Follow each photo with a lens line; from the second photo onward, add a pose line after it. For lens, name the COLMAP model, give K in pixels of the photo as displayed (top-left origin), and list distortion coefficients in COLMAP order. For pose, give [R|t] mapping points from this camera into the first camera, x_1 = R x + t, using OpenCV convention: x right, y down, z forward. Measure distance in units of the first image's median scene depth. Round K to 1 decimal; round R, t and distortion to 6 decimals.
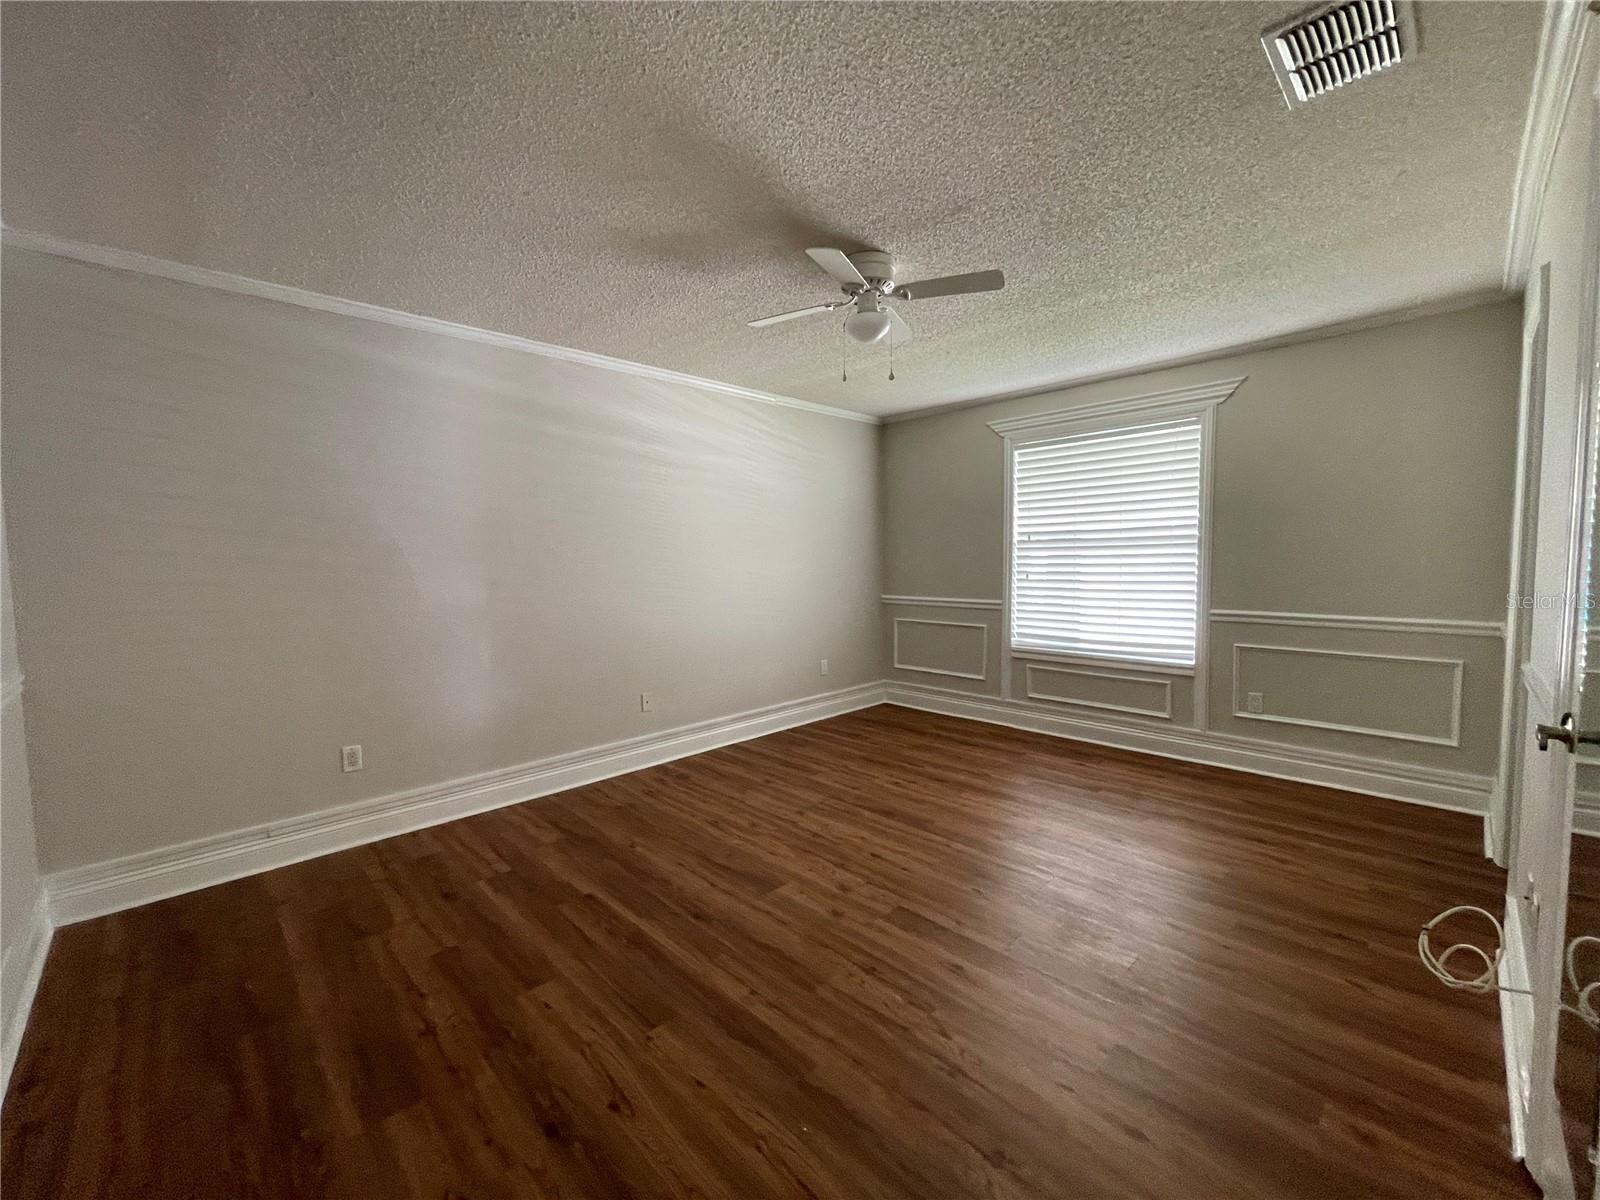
lens RADIAL K [[649.4, 0, 797.6], [0, 649.4, 590.0], [0, 0, 1]] dist [-0.001379, 0.001619]
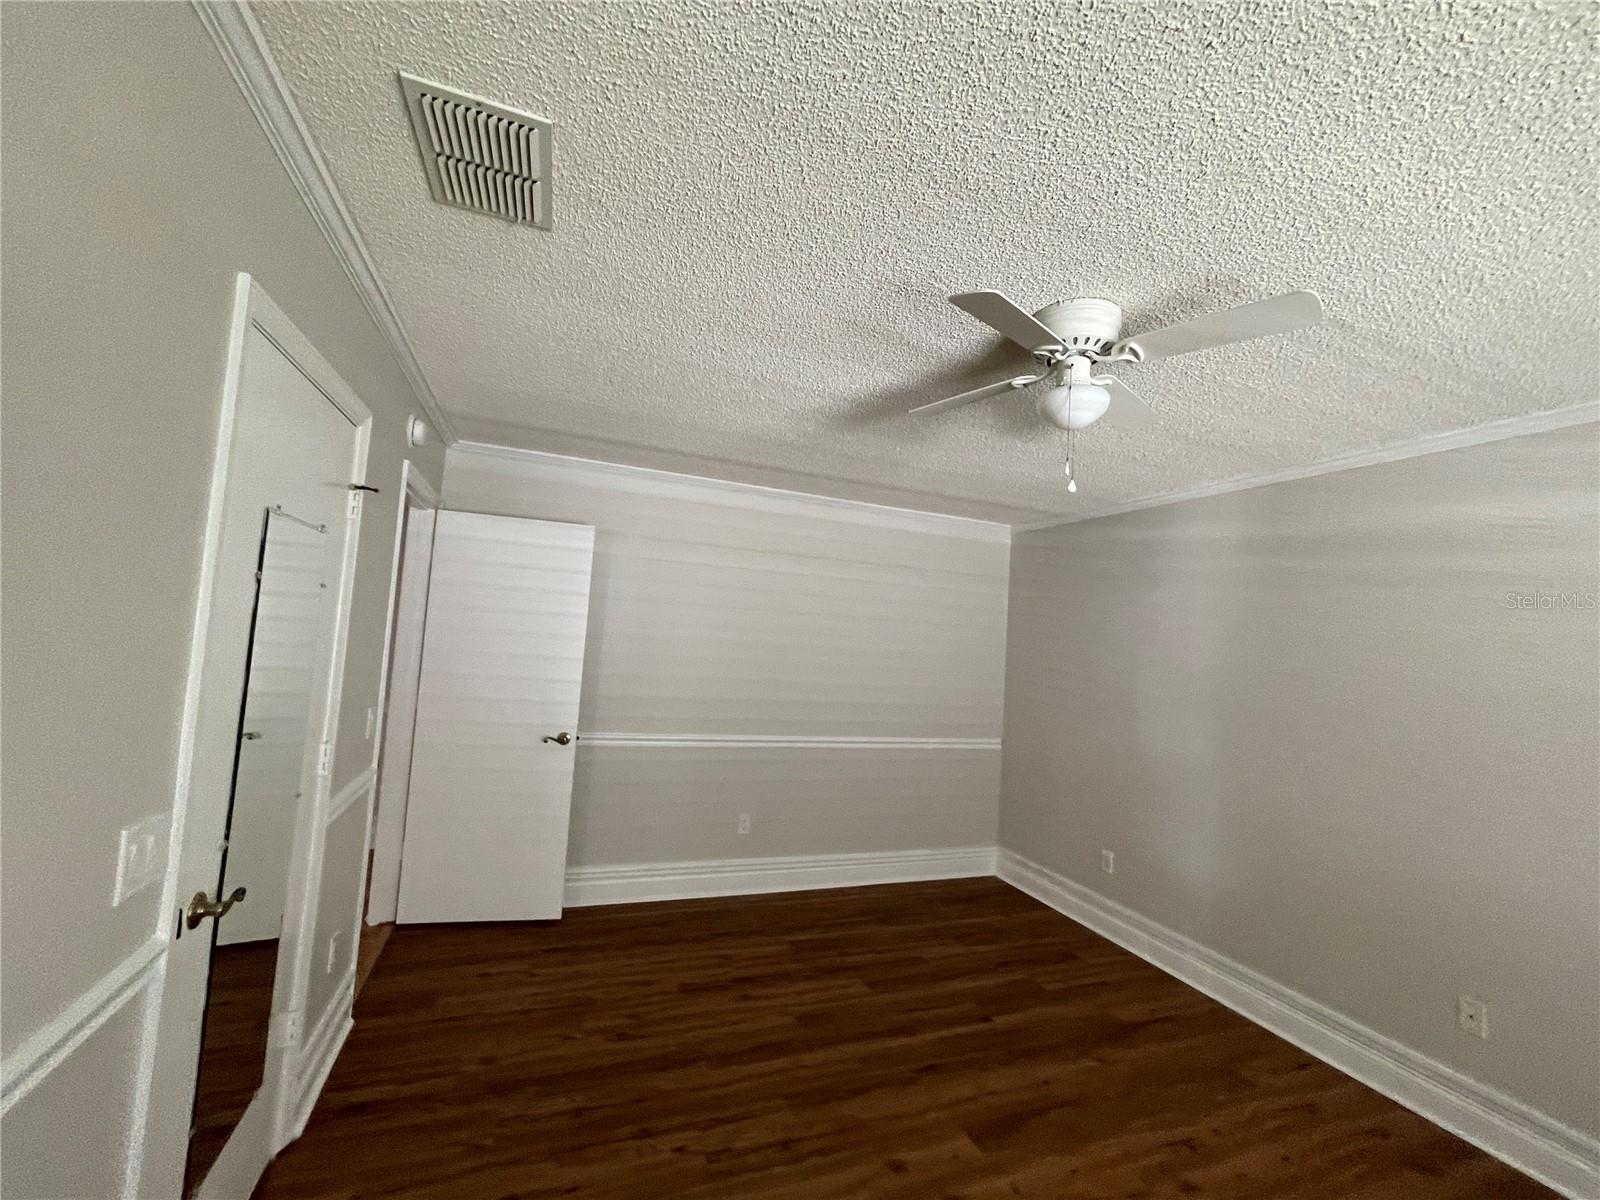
lens RADIAL K [[649.4, 0, 789.6], [0, 649.4, 600.2], [0, 0, 1]] dist [-0.001379, 0.001619]
pose [[-0.410502, -0.067771, -0.909338, 0.684421], [-0.107064, 0.993919, -0.025743, -0.132998], [0.905552, 0.086790, -0.415262, 0.869202]]
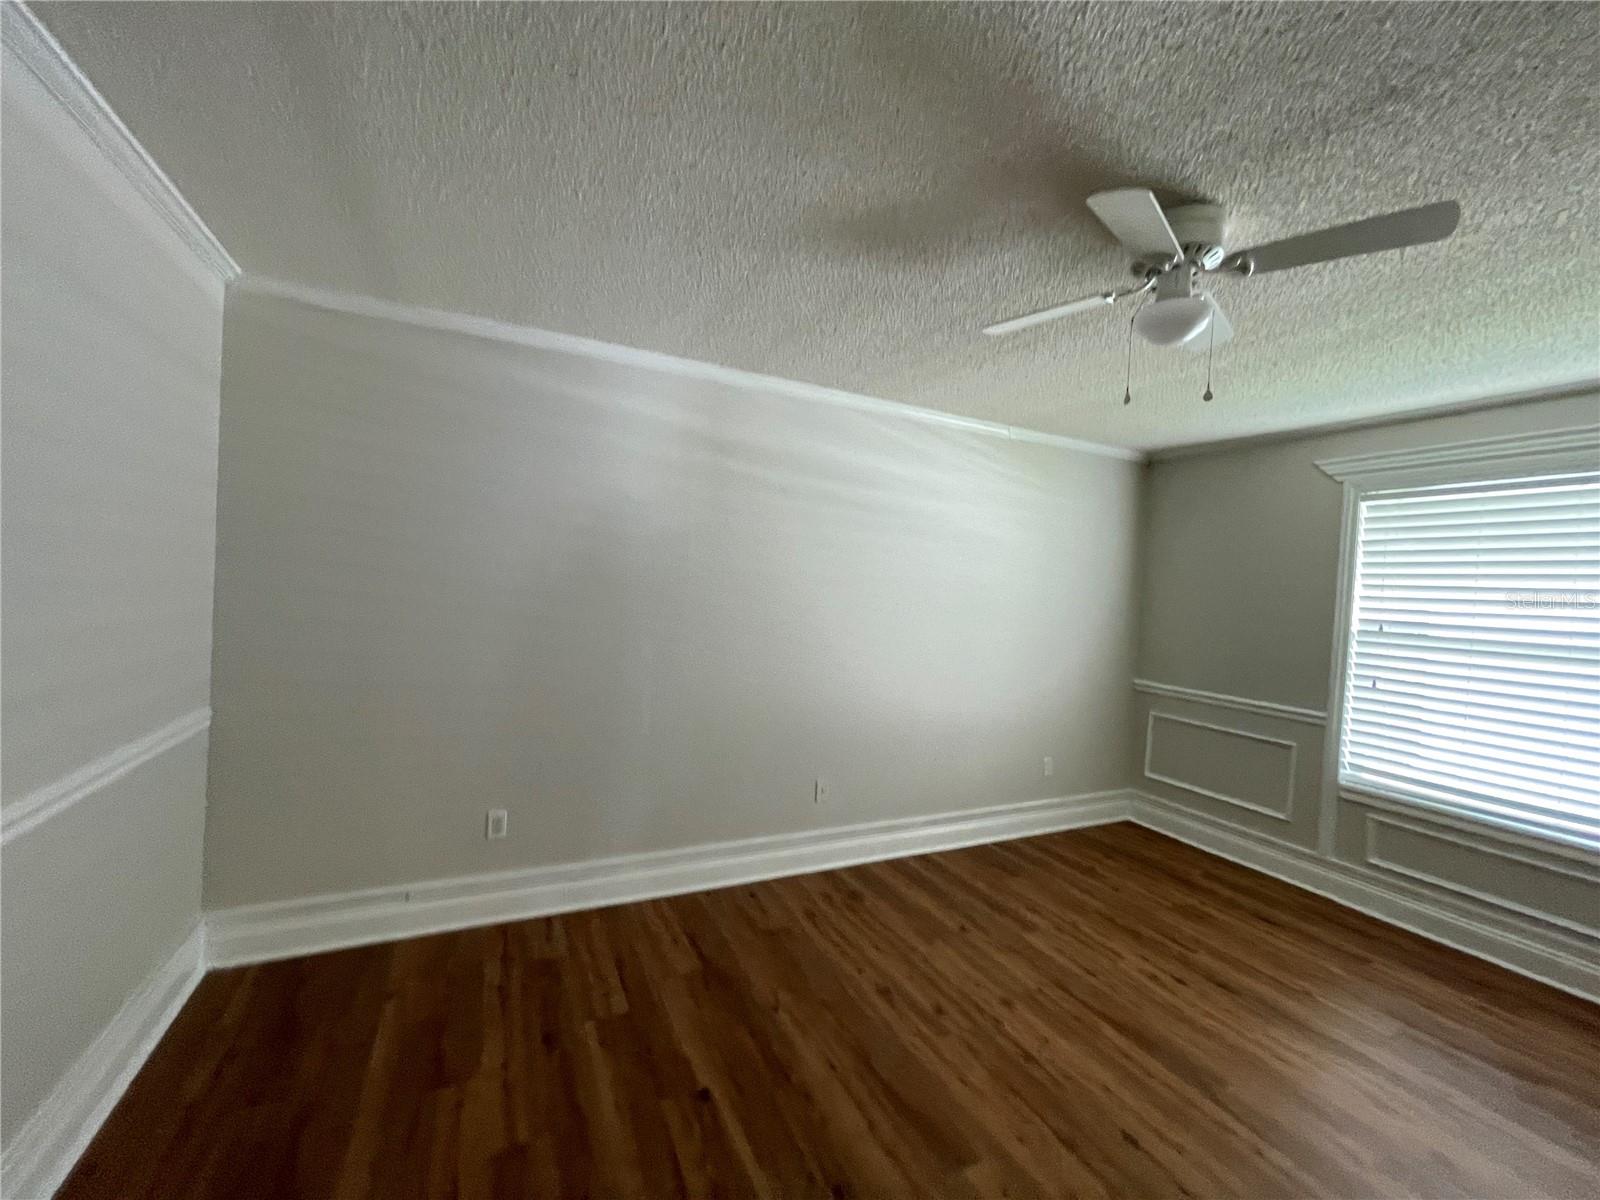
lens RADIAL K [[649.4, 0, 796.0], [0, 649.4, 592.0], [0, 0, 1]] dist [-0.001379, 0.001619]
pose [[0.945279, 0.069255, -0.318827, -0.019745], [-0.084137, 0.995903, -0.033125, -0.067929], [0.315227, 0.058137, 0.947234, 0.235057]]
